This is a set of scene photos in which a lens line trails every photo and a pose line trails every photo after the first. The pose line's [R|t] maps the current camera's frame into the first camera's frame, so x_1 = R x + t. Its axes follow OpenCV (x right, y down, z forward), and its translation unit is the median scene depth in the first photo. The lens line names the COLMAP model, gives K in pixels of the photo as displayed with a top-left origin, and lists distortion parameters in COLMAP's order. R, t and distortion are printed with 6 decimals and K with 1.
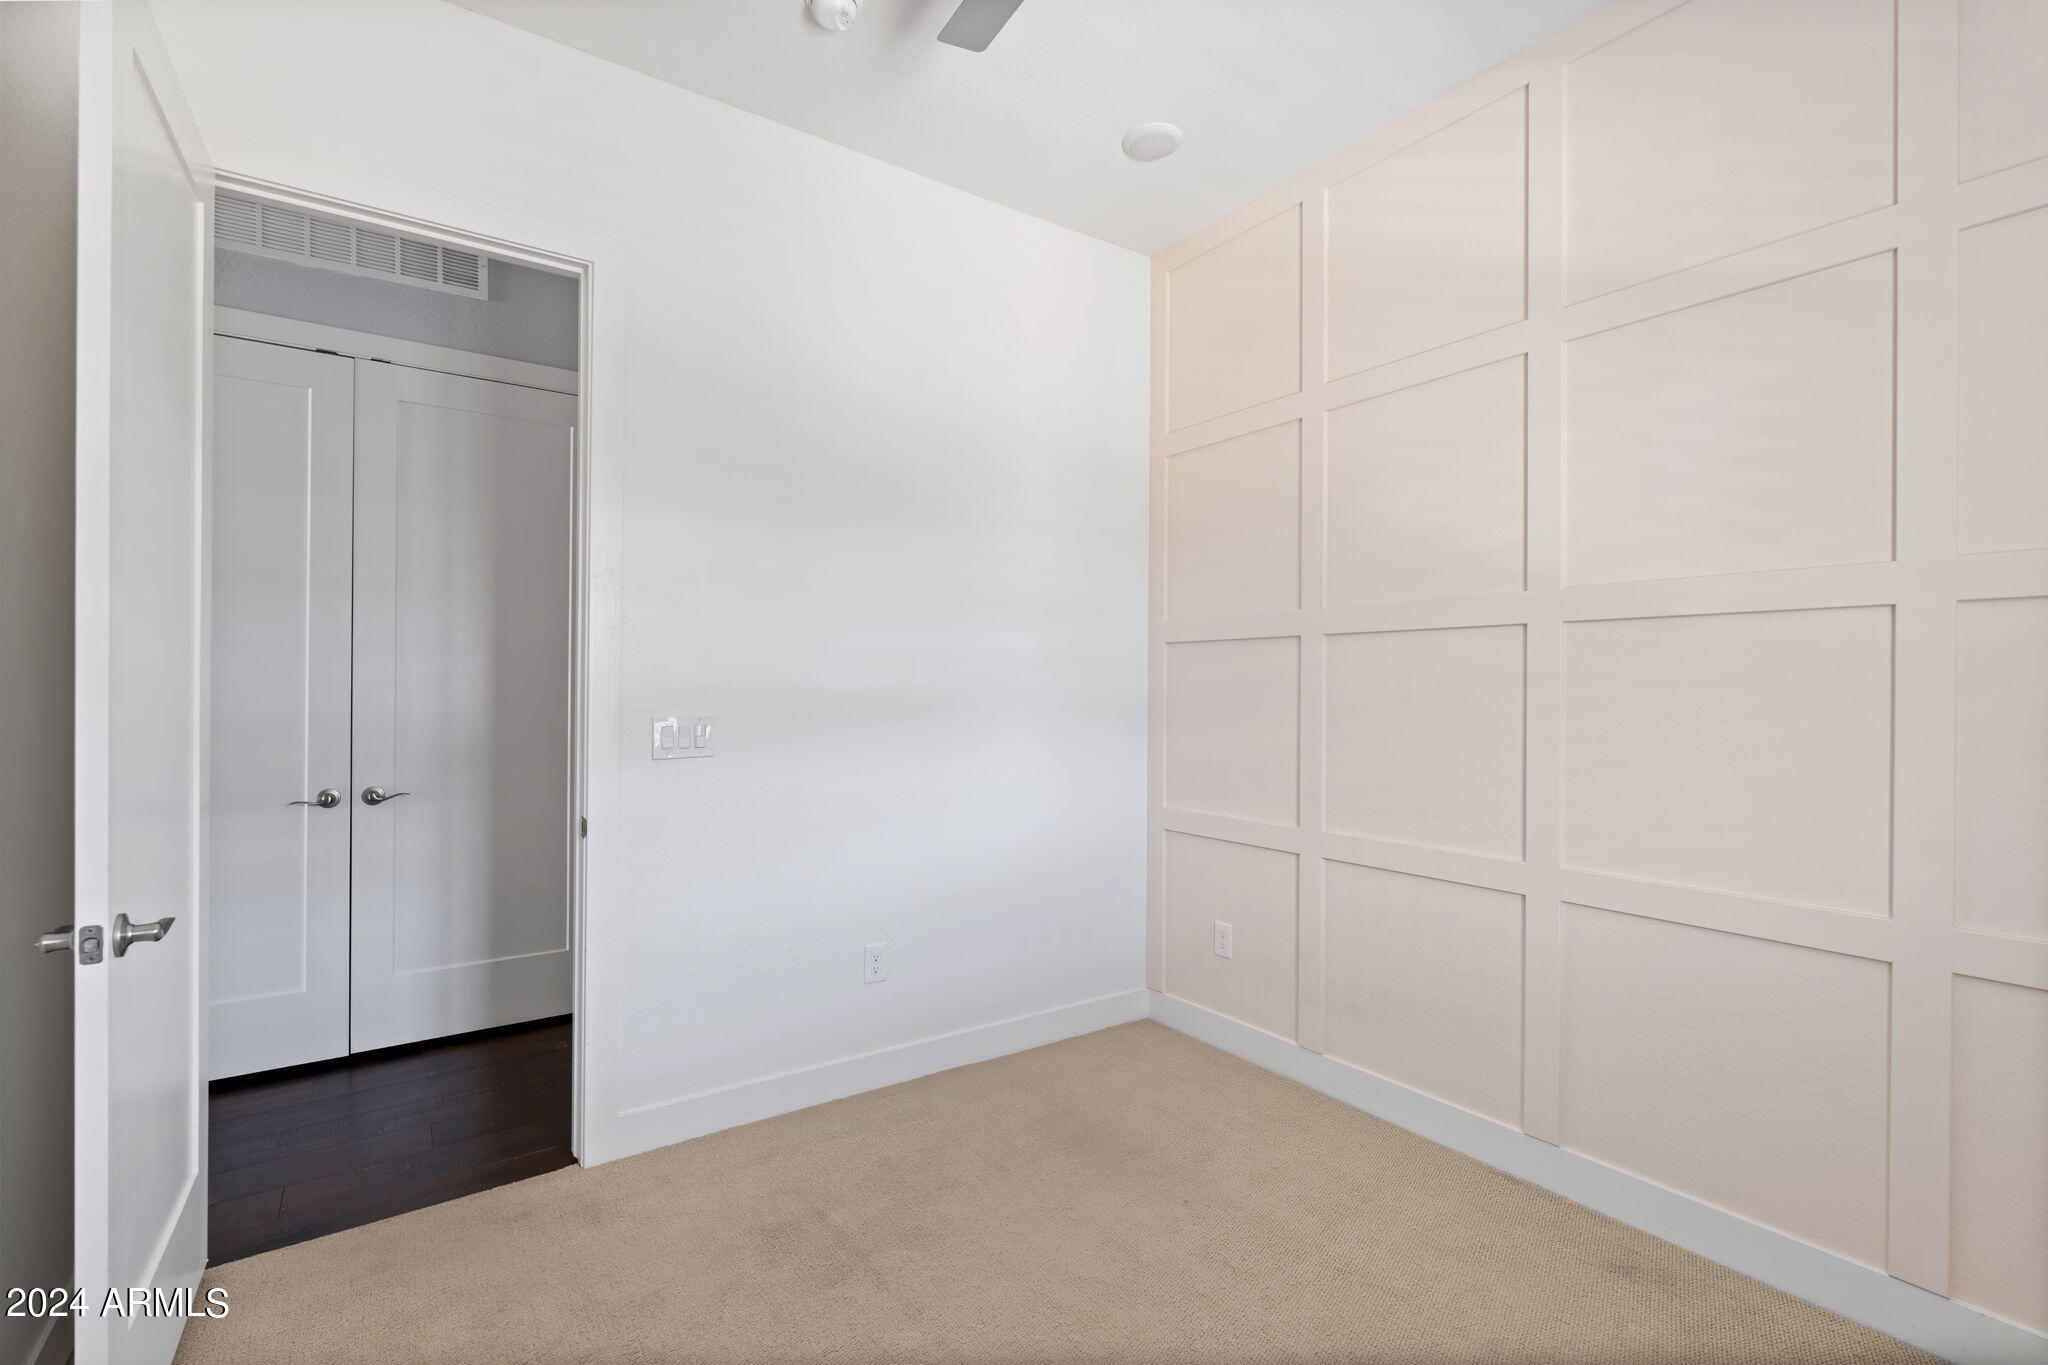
lens RADIAL K [[927.6, 0, 1023.1], [0, 927.6, 681.8], [0, 0, 1]] dist [-0.000700, 0.001136]
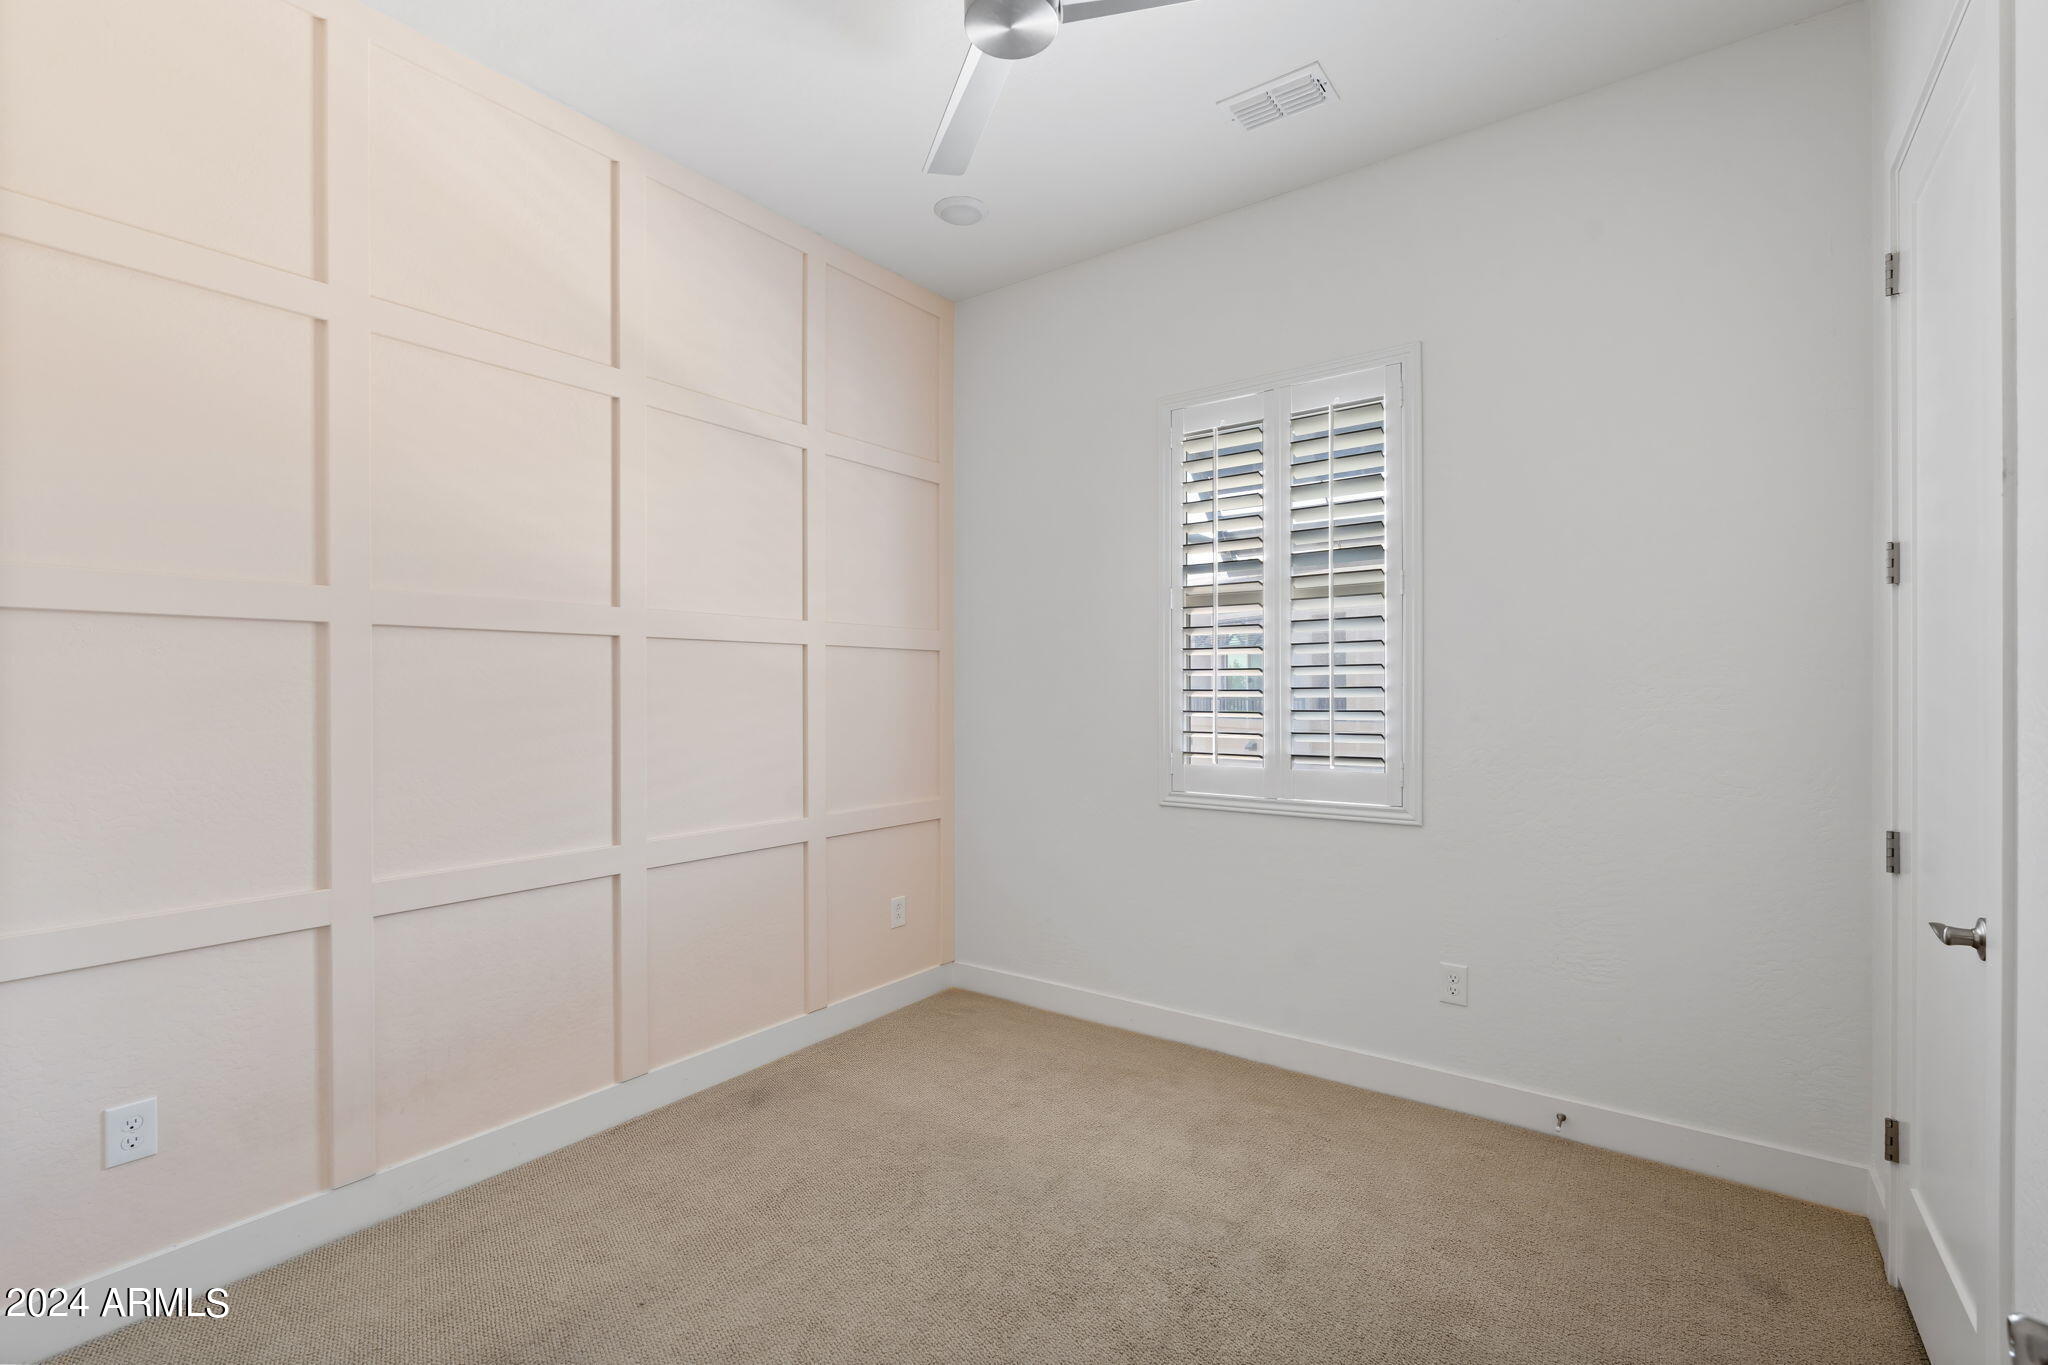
lens RADIAL K [[927.6, 0, 1013.6], [0, 927.6, 689.7], [0, 0, 1]] dist [-0.000700, 0.001136]
pose [[-0.318635, -0.001757, 0.947876, -0.702853], [-0.002762, 0.999996, 0.000925, 0.000651], [-0.947873, -0.002323, -0.318639, 0.918809]]
